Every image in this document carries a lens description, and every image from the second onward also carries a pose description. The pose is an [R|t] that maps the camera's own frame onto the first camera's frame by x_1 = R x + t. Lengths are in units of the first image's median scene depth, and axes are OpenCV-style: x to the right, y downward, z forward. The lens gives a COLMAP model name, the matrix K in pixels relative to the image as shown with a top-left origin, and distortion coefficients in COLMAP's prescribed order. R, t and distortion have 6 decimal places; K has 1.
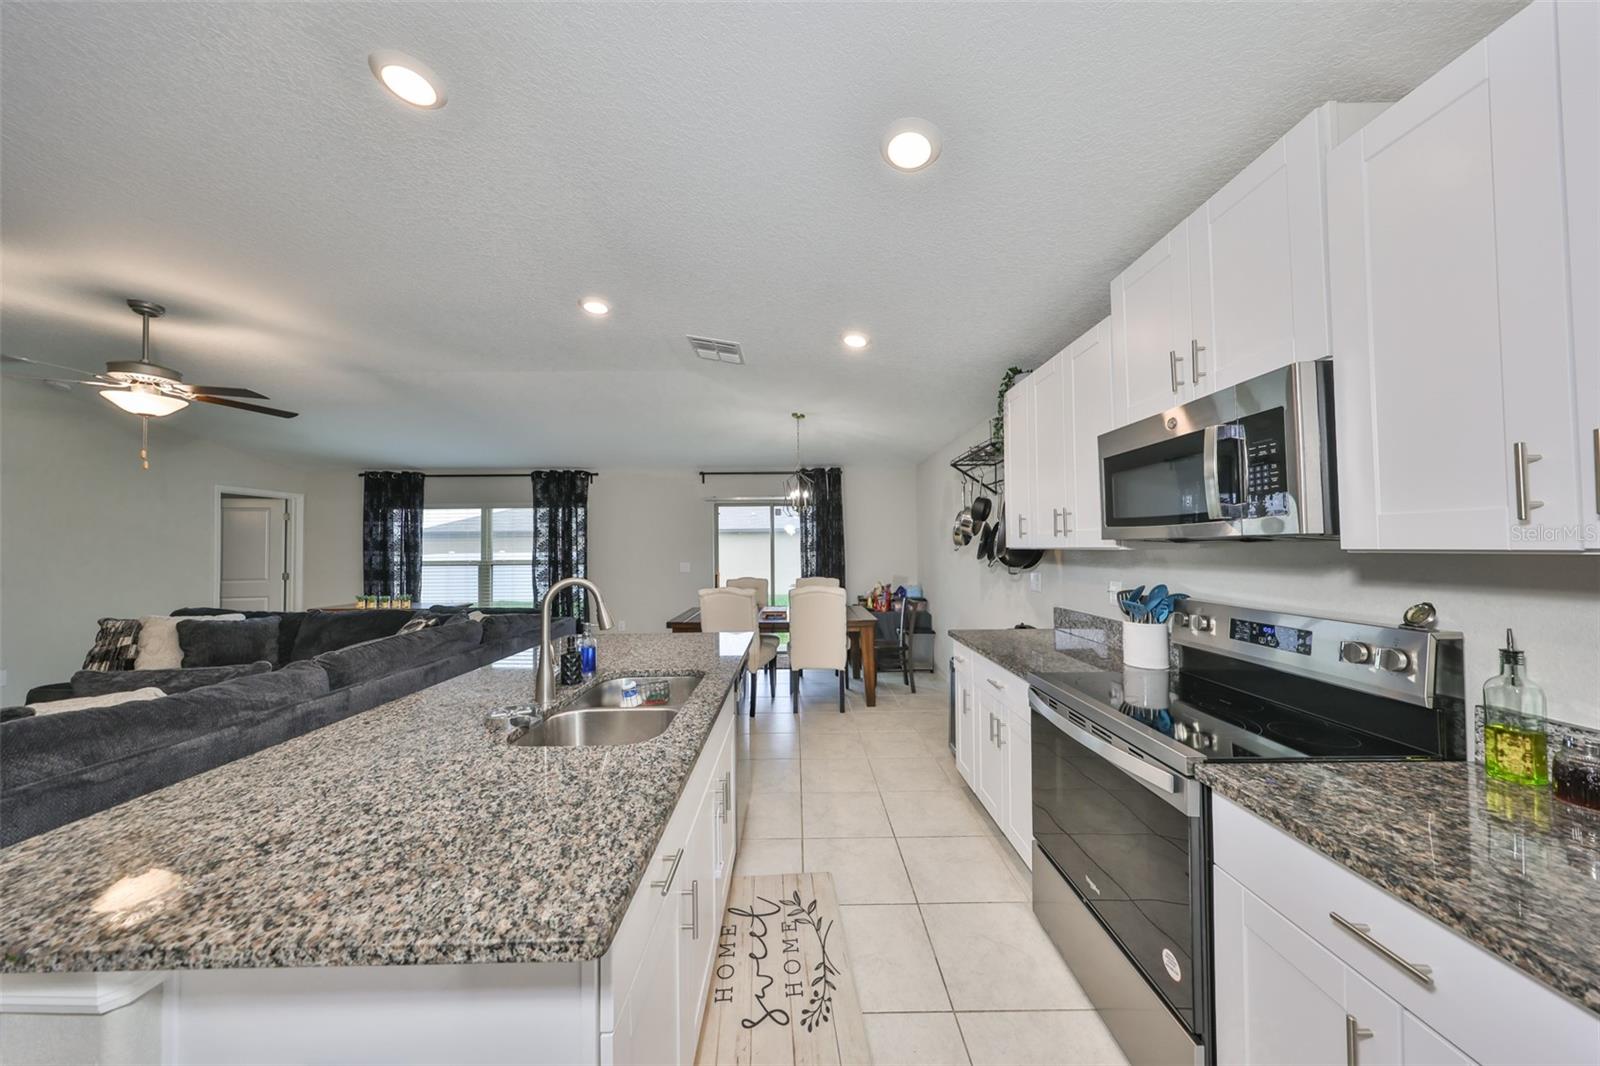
lens RADIAL K [[492.3, 0, 803.8], [0, 492.3, 534.4], [0, 0, 1]] dist [-0.000674, -0.000080]
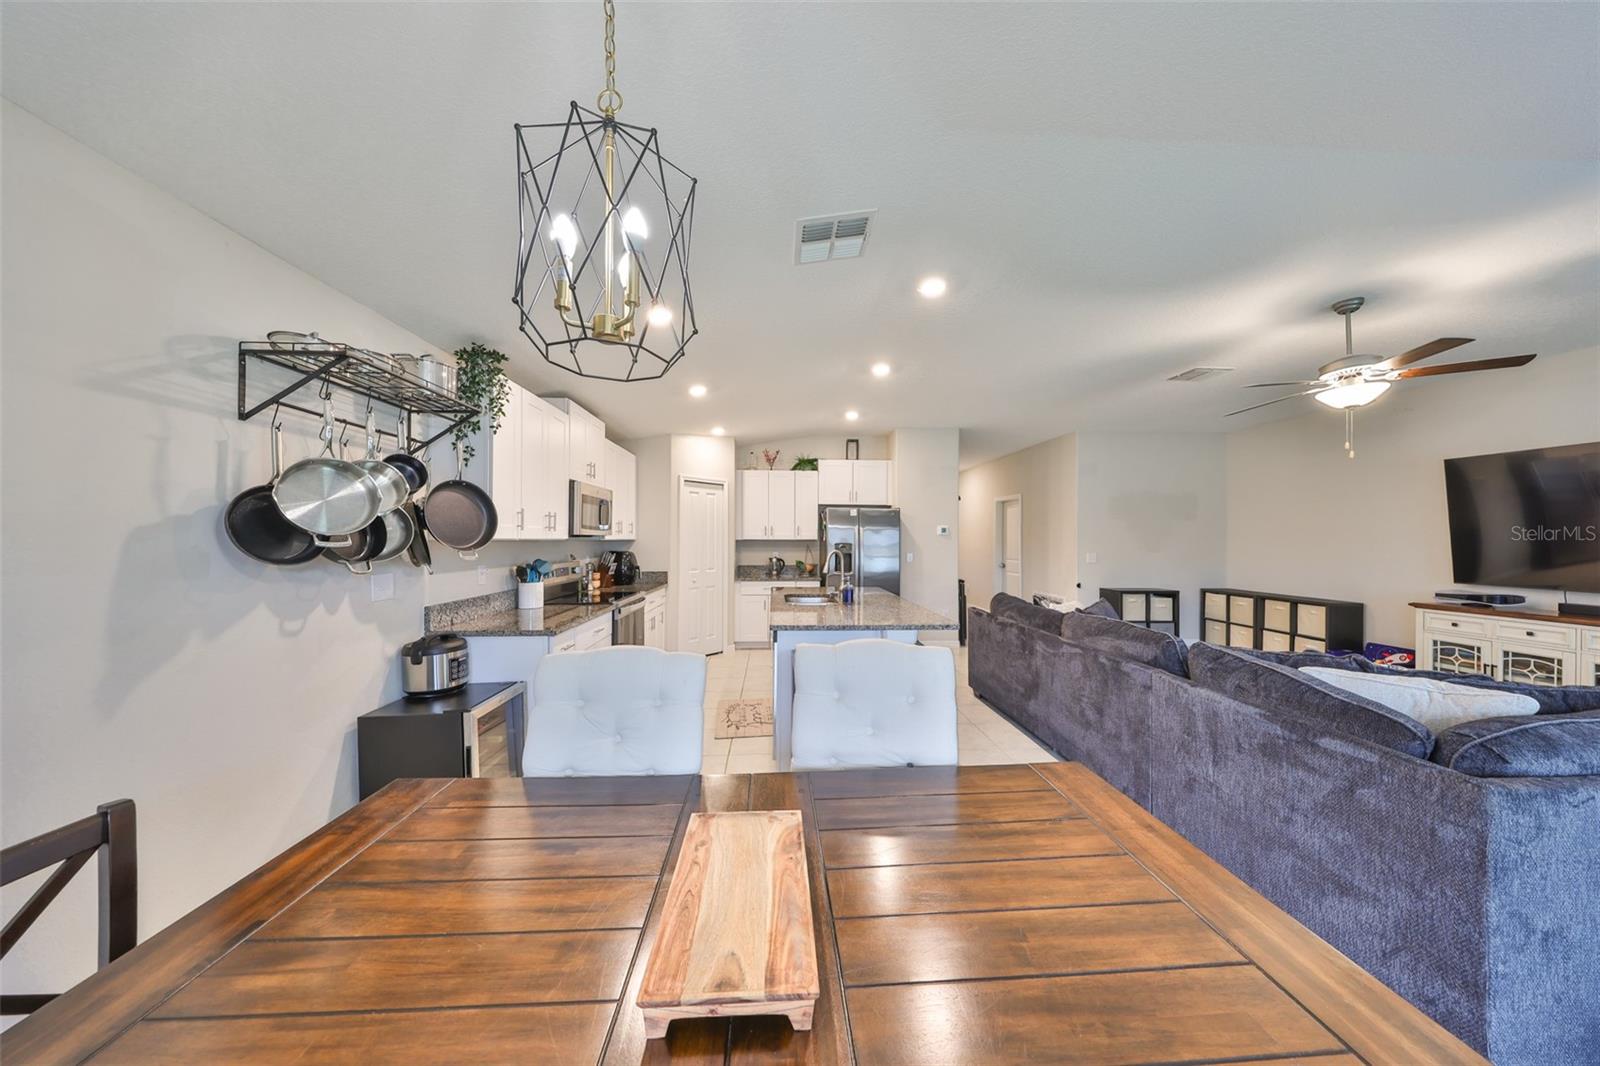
lens RADIAL K [[499.2, 0, 803.2], [0, 499.2, 539.0], [0, 0, 1]] dist [-0.002287, -0.000099]
pose [[-0.998270, 0.006336, -0.058448, -0.065873], [0.007836, 0.999645, -0.025462, 0.037265], [0.058266, -0.025876, -0.997966, 1.325370]]
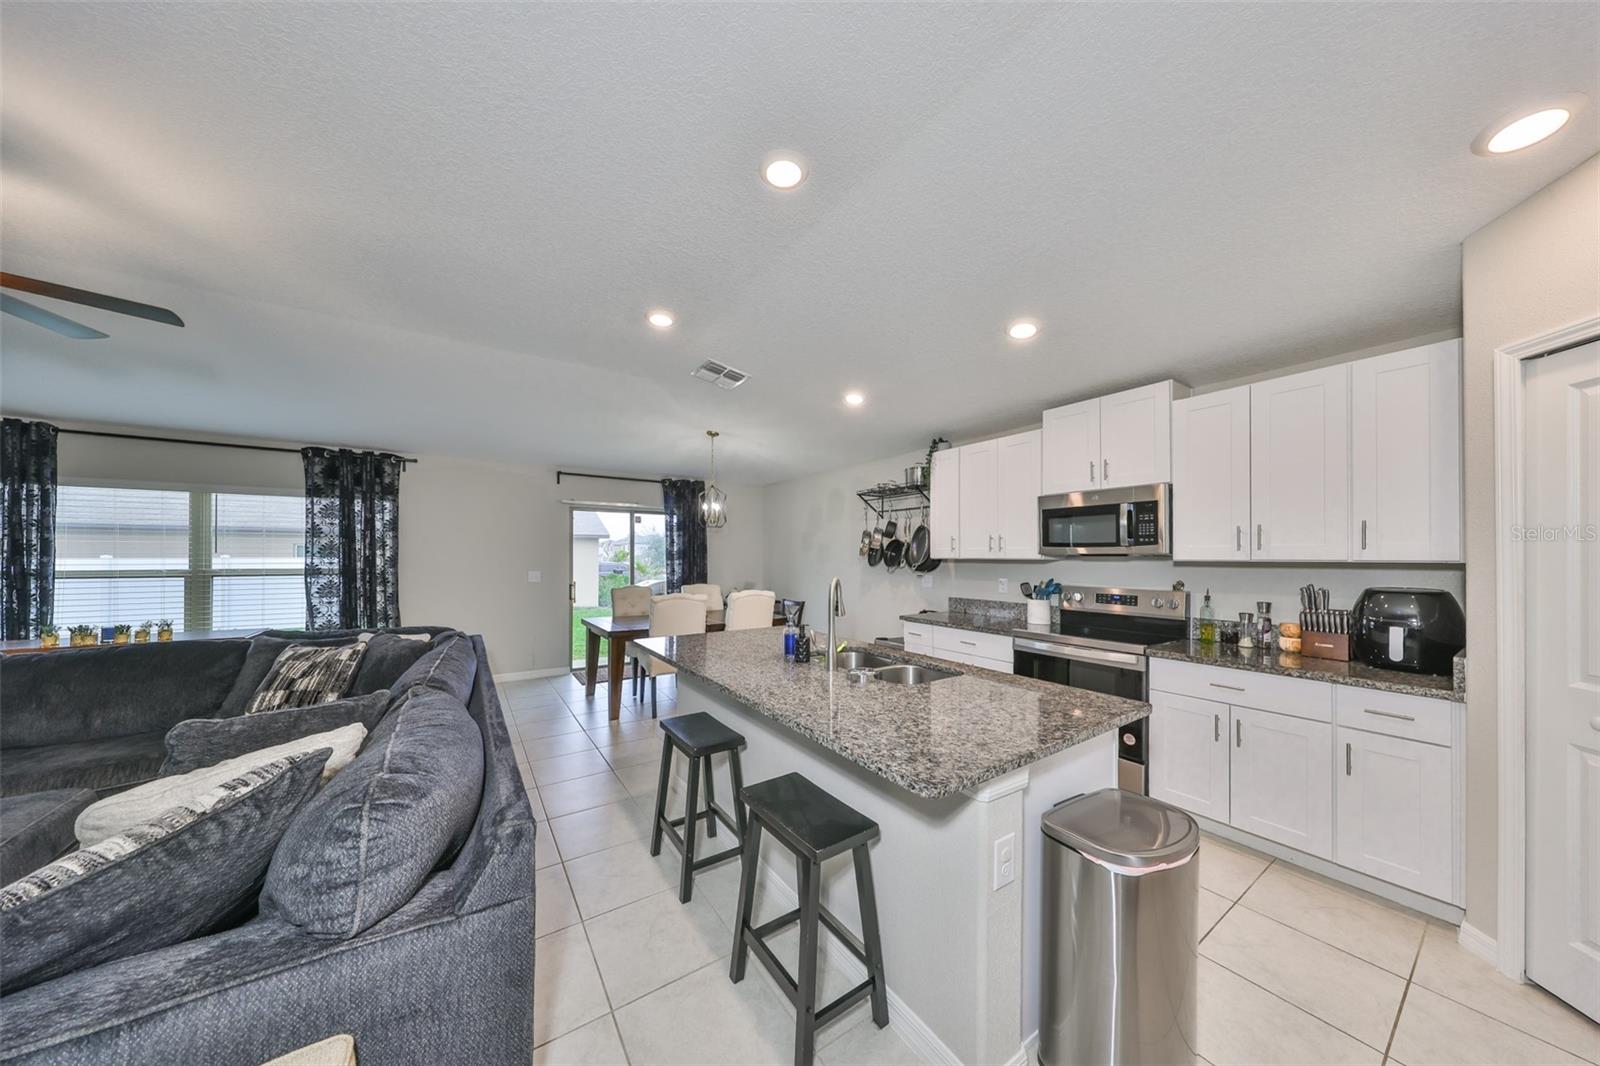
lens RADIAL K [[503.9, 0, 789.5], [0, 503.9, 552.9], [0, 0, 1]] dist [0.000139, -0.000035]
pose [[0.839037, 0.015391, 0.543857, -0.511519], [-0.024920, 0.999638, 0.010156, 0.004624], [-0.543504, -0.022074, 0.839116, -0.027518]]
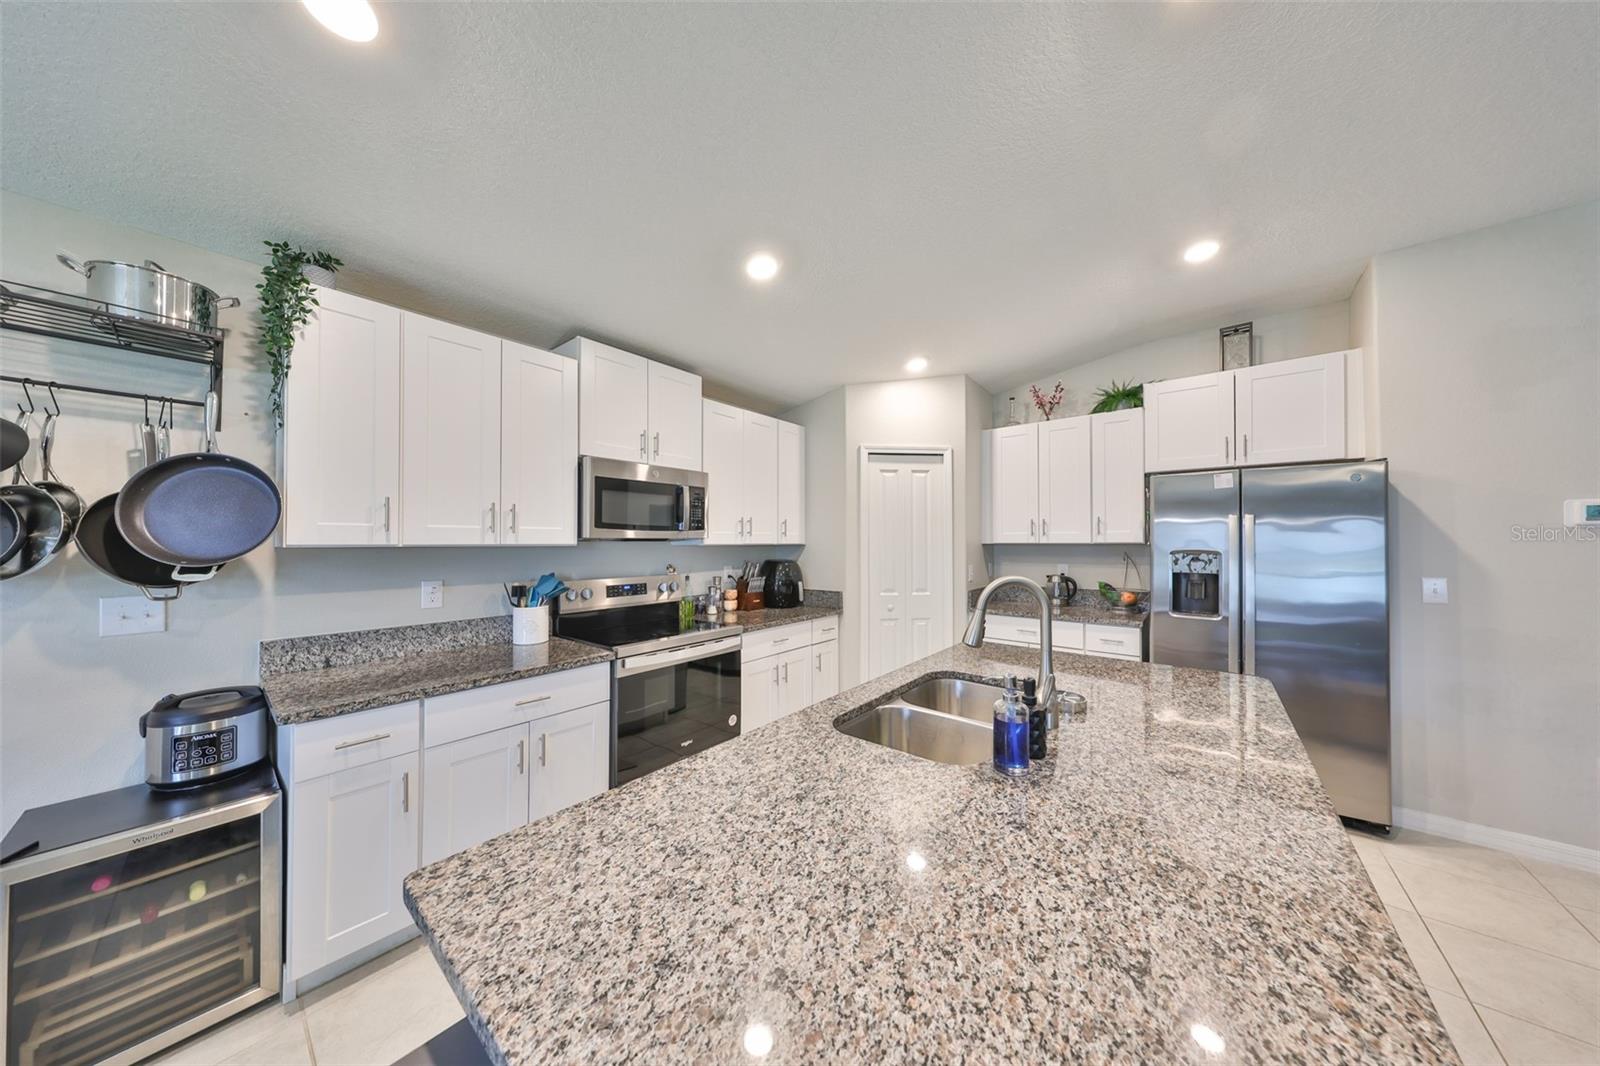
lens RADIAL K [[488.1, 0, 802.4], [0, 488.1, 539.8], [0, 0, 1]] dist [-0.011674, 0.000099]
pose [[-0.774870, 0.014934, 0.631945, -0.271008], [-0.006531, 0.999478, -0.031629, 0.022749], [-0.632087, -0.028636, -0.774368, 0.715219]]
